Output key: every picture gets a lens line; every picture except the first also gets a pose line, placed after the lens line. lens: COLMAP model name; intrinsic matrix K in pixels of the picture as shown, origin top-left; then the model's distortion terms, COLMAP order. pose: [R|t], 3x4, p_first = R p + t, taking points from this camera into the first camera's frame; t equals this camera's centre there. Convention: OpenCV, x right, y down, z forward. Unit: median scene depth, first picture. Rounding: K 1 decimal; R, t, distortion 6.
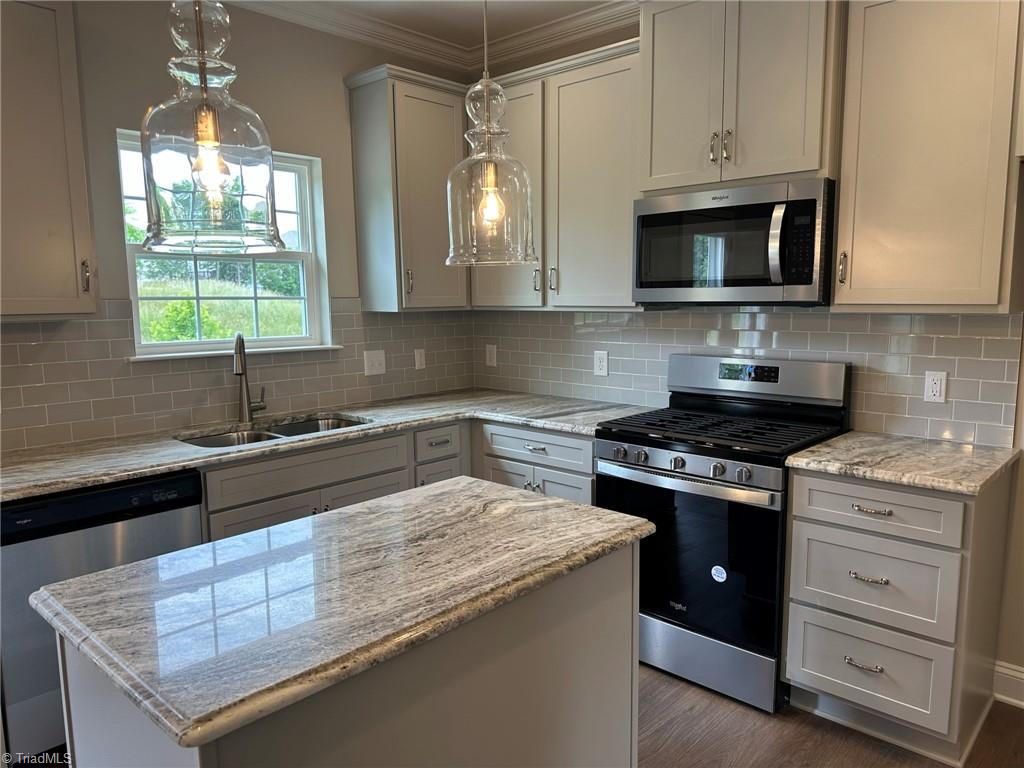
lens RADIAL K [[718.3, 0, 515.6], [0, 718.3, 383.7], [0, 0, 1]] dist [0.082478, -0.099416]
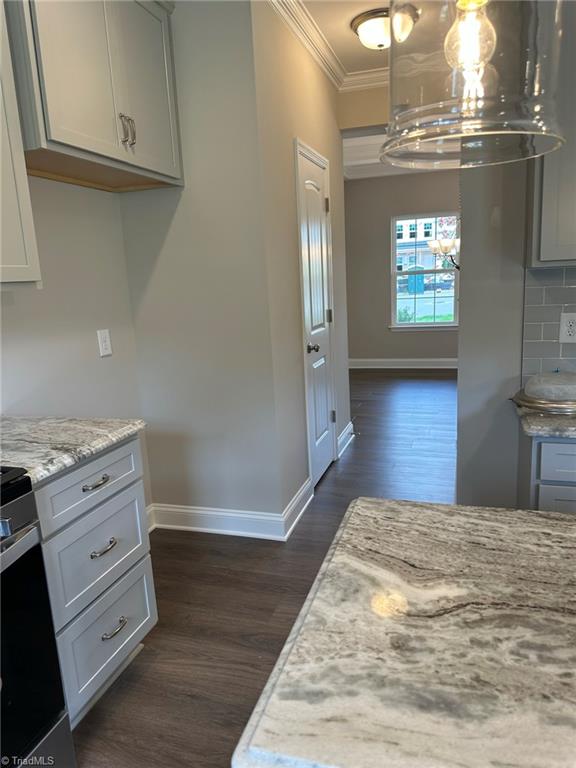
lens RADIAL K [[538.7, 0, 295.8], [0, 538.7, 387.0], [0, 0, 1]] dist [0.082478, -0.099416]
pose [[-0.437461, -0.151218, 0.886432, -0.246975], [0.155407, 0.958214, 0.240157, -0.081404], [-0.885707, 0.242817, -0.395681, 0.900629]]
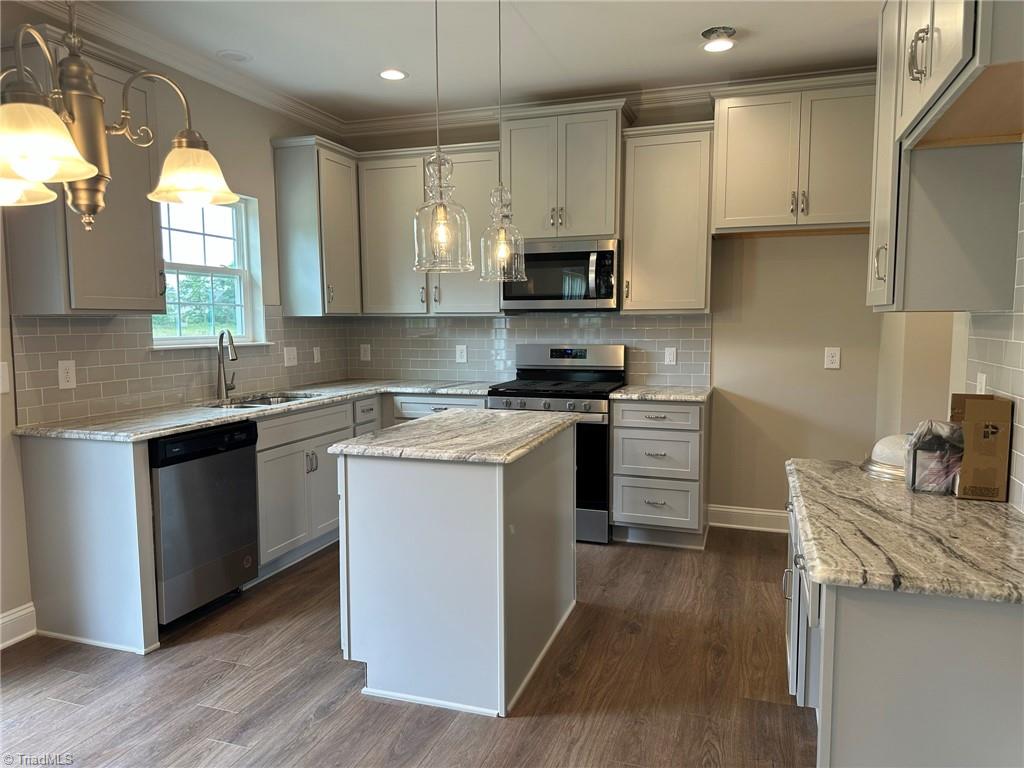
lens RADIAL K [[718.3, 0, 504.7], [0, 718.3, 381.8], [0, 0, 1]] dist [0.082478, -0.099416]
pose [[0.915851, -0.029905, 0.400403, -0.538635], [0.045934, 0.998479, -0.030493, 0.106786], [-0.398882, 0.046319, 0.915832, -0.487930]]
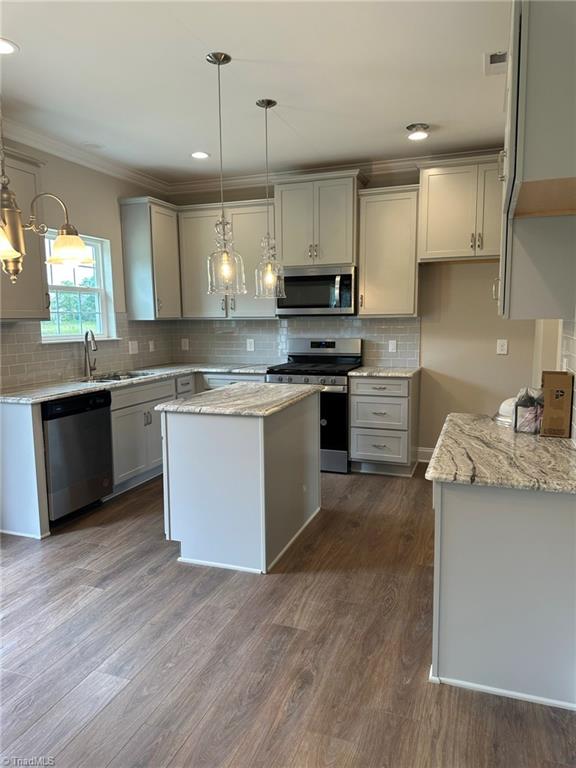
lens RADIAL K [[538.7, 0, 285.1], [0, 538.7, 378.2], [0, 0, 1]] dist [0.082478, -0.099416]
pose [[0.924613, -0.043510, 0.378415, -0.546555], [0.048889, 0.998794, -0.004613, 0.113281], [-0.377758, 0.022766, 0.925625, -0.680623]]
